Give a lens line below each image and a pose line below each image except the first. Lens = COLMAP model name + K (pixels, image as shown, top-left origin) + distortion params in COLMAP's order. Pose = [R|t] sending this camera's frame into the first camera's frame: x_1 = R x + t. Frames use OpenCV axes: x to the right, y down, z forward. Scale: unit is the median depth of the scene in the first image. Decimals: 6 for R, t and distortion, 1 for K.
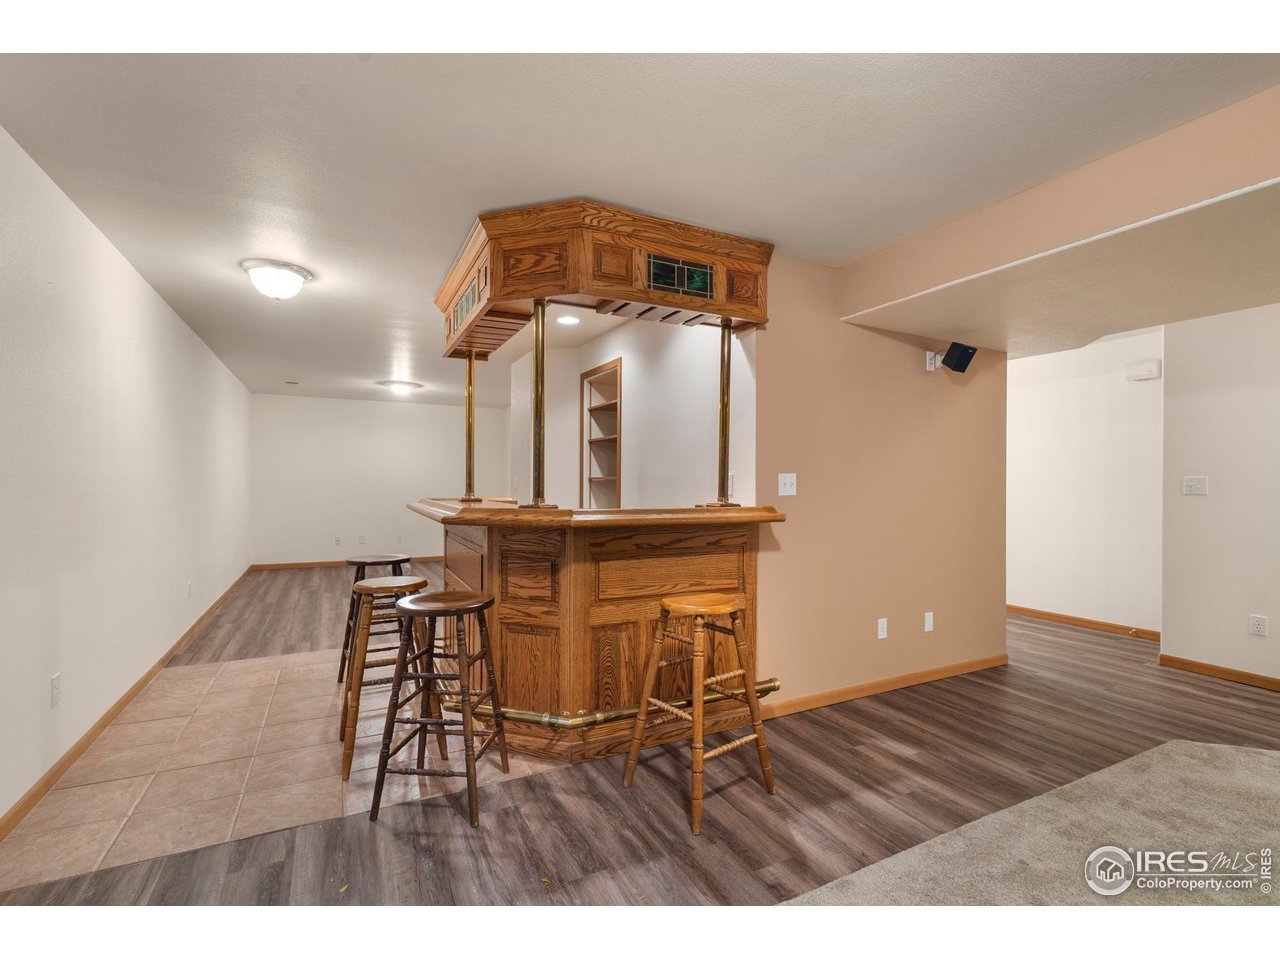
lens RADIAL K [[589.0, 0, 641.5], [0, 589.0, 481.3], [0, 0, 1]] dist [-0.007605, 0.003003]
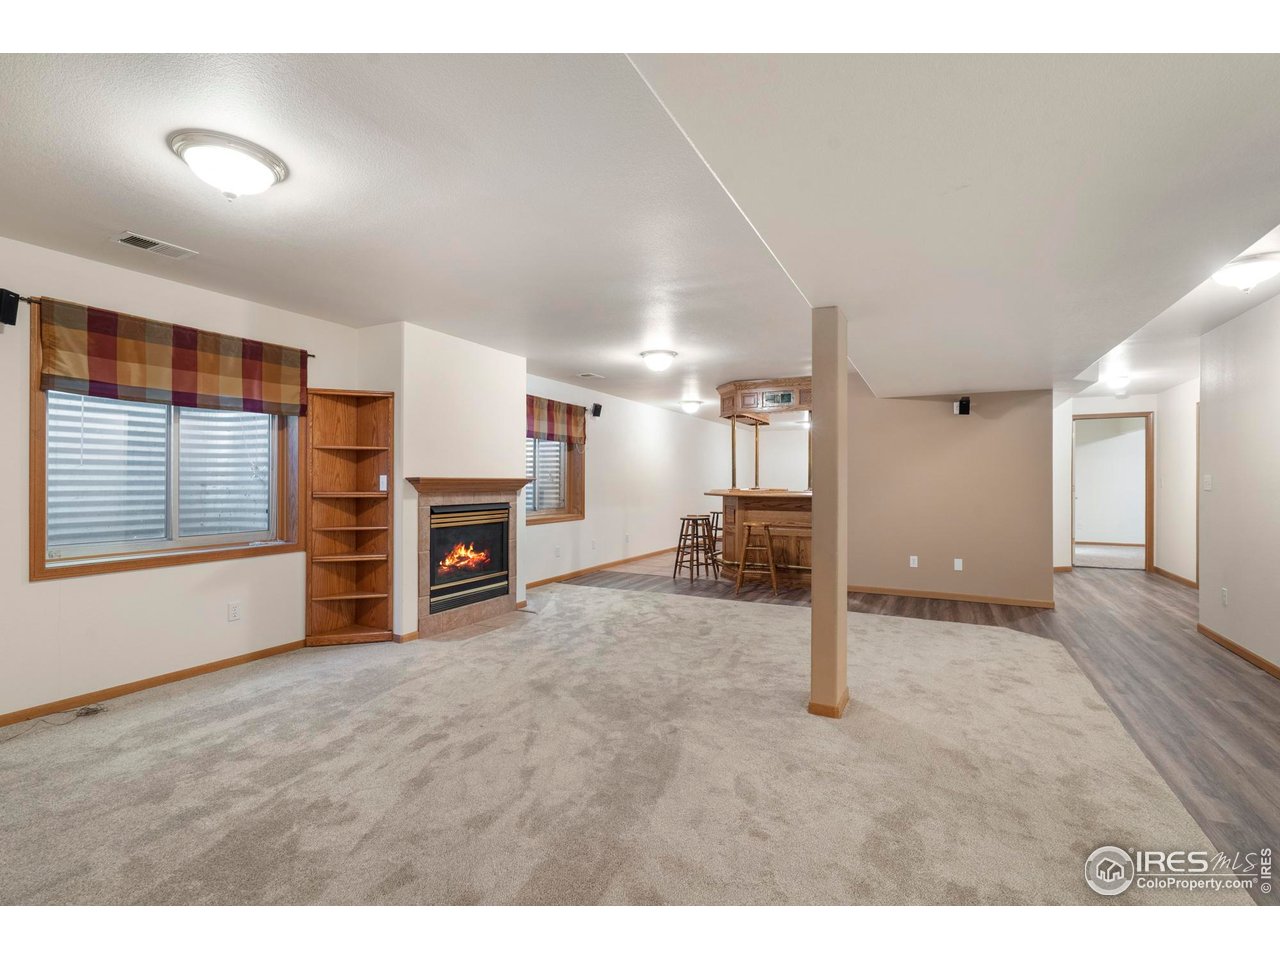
lens RADIAL K [[589.0, 0, 634.9], [0, 589.0, 471.2], [0, 0, 1]] dist [-0.007605, 0.003003]
pose [[0.582756, -0.012845, -0.812546, 1.677948], [-0.001732, 0.999853, -0.017048, 0.004468], [0.812646, 0.011342, 0.582648, -0.913612]]
